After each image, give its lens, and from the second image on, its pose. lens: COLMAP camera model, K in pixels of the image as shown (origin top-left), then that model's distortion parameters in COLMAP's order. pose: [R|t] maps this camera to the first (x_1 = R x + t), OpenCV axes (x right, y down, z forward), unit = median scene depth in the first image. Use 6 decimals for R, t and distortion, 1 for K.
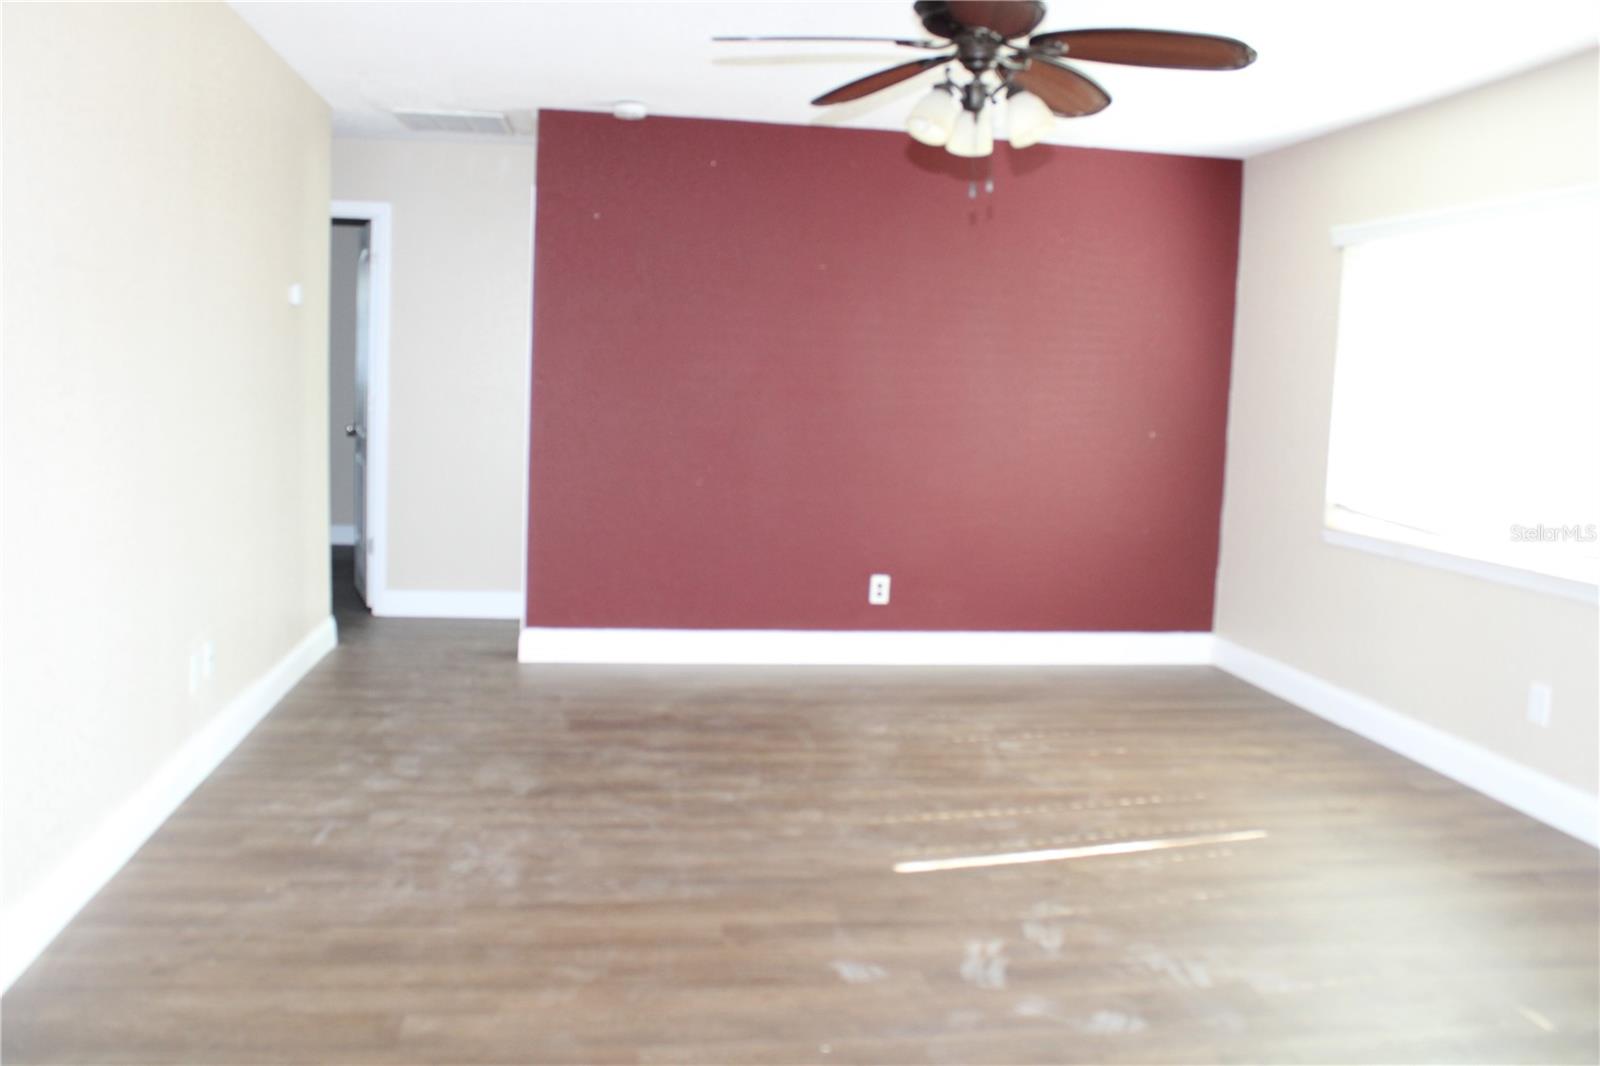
lens RADIAL K [[1359.5, 0, 792.5], [0, 1359.5, 530.5], [0, 0, 1]] dist [-0.162353, 0.145967]
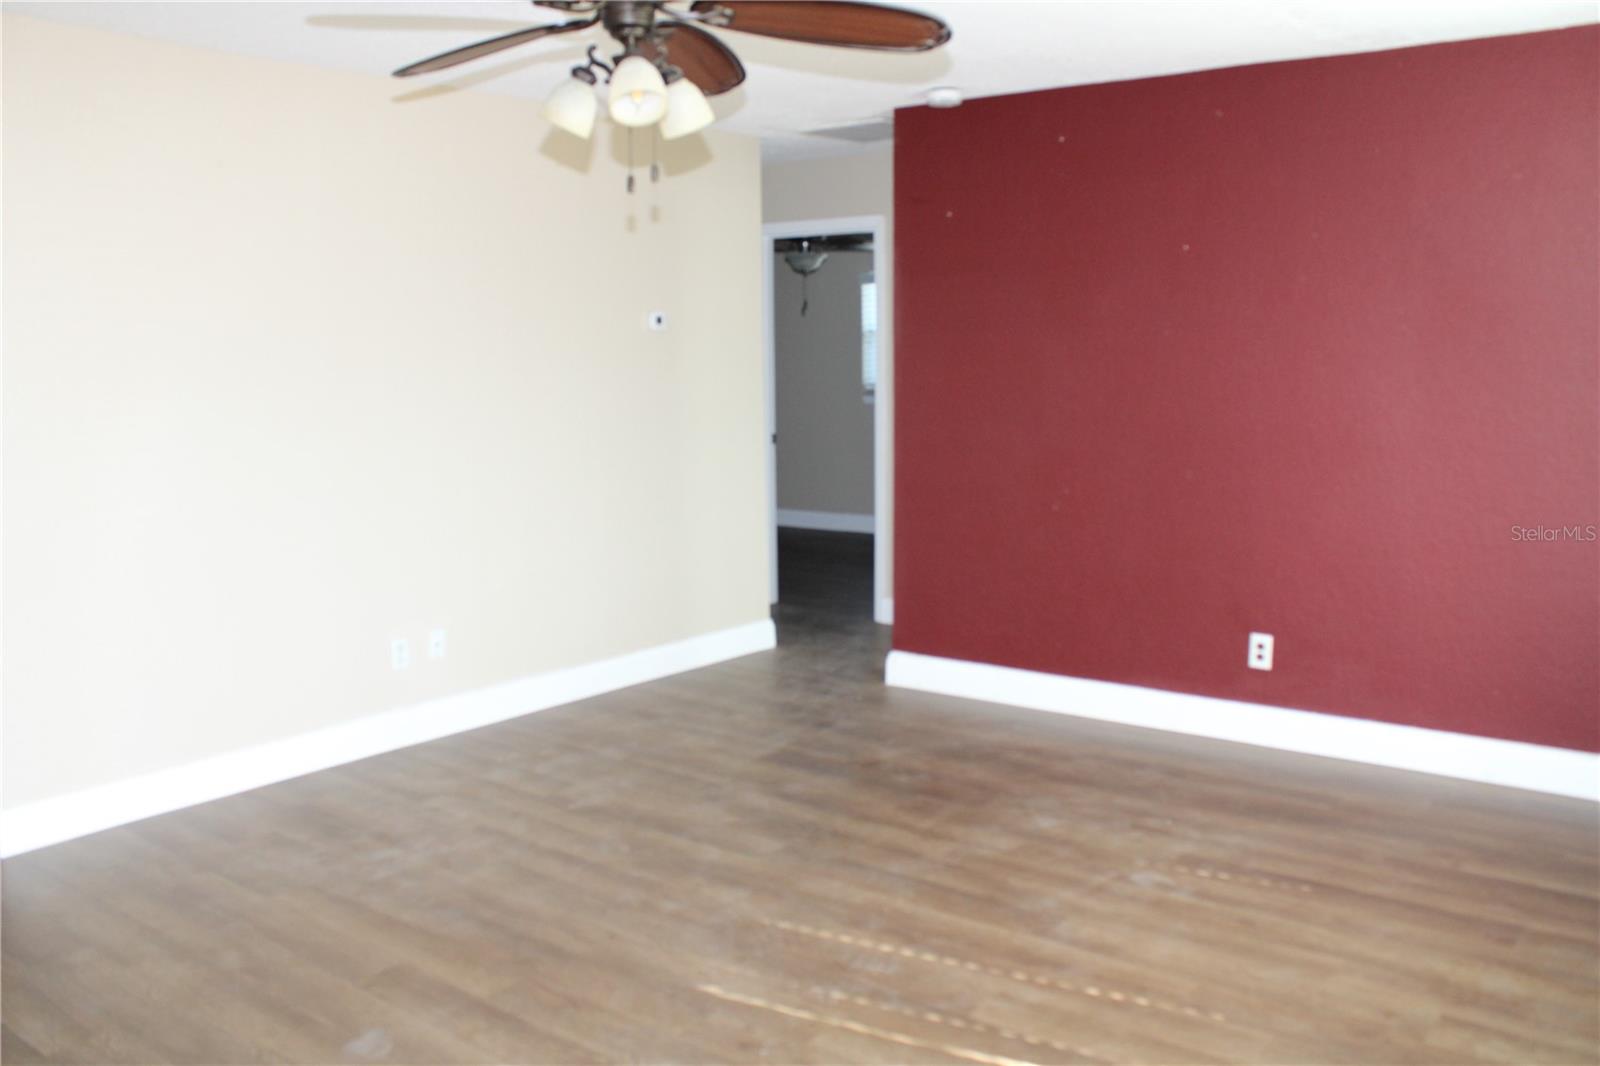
lens RADIAL K [[1359.5, 0, 797.0], [0, 1359.5, 531.9], [0, 0, 1]] dist [-0.162353, 0.145967]
pose [[0.690252, 0.055594, -0.721430, 0.633033], [-0.045924, 0.998400, 0.032998, -0.056875], [0.722110, 0.010354, 0.691700, 0.391433]]
